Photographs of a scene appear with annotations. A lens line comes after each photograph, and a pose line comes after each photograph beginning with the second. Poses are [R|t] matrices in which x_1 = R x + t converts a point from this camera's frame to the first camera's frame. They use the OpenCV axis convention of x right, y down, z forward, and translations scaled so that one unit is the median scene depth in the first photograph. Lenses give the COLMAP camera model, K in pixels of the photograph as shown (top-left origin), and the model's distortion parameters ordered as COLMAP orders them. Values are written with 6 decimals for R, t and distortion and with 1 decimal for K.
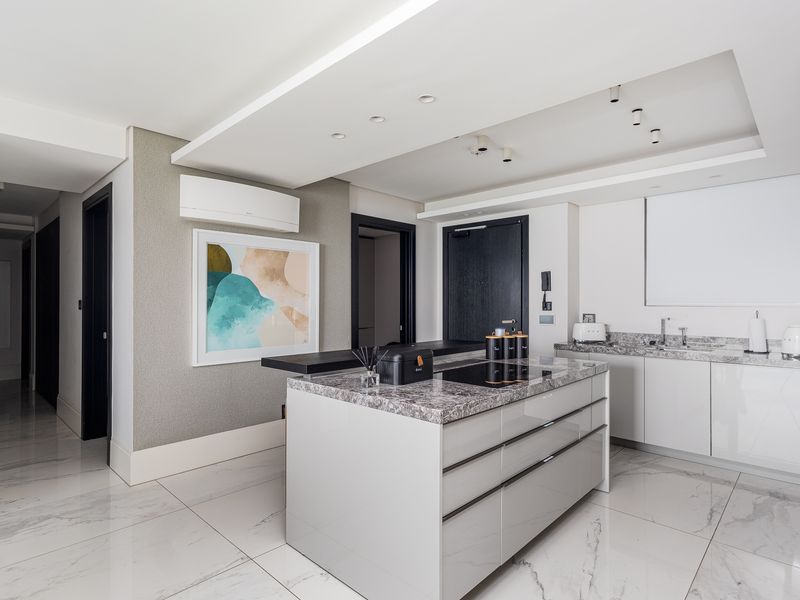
lens RADIAL K [[444.6, 0, 400.0], [0, 444.6, 300.0], [0, 0, 1]] dist [0.000965, 0.001831]
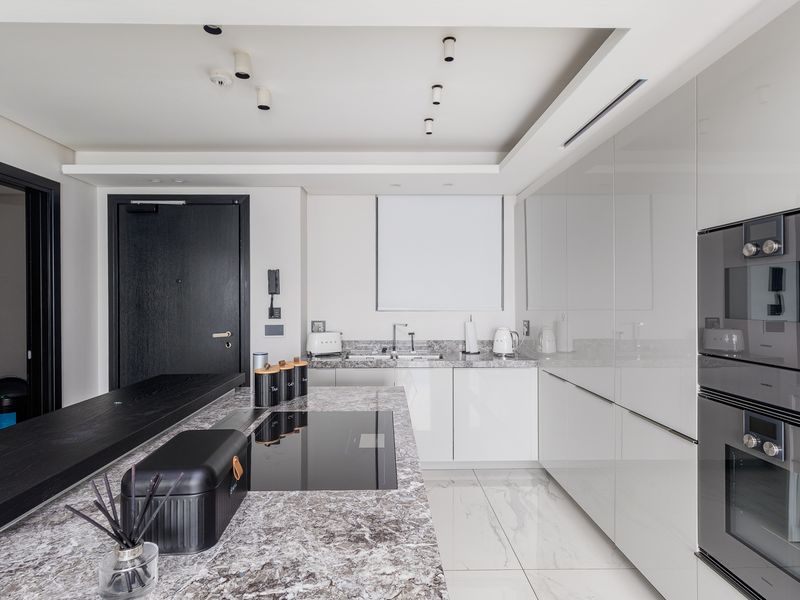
lens RADIAL K [[444.6, 0, 400.0], [0, 444.6, 300.0], [0, 0, 1]] dist [0.000965, 0.001831]
pose [[0.709311, -0.007038, 0.704861, -0.072368], [-0.000345, 0.999947, 0.010332, -0.018304], [-0.704896, -0.007572, 0.709271, 0.274887]]
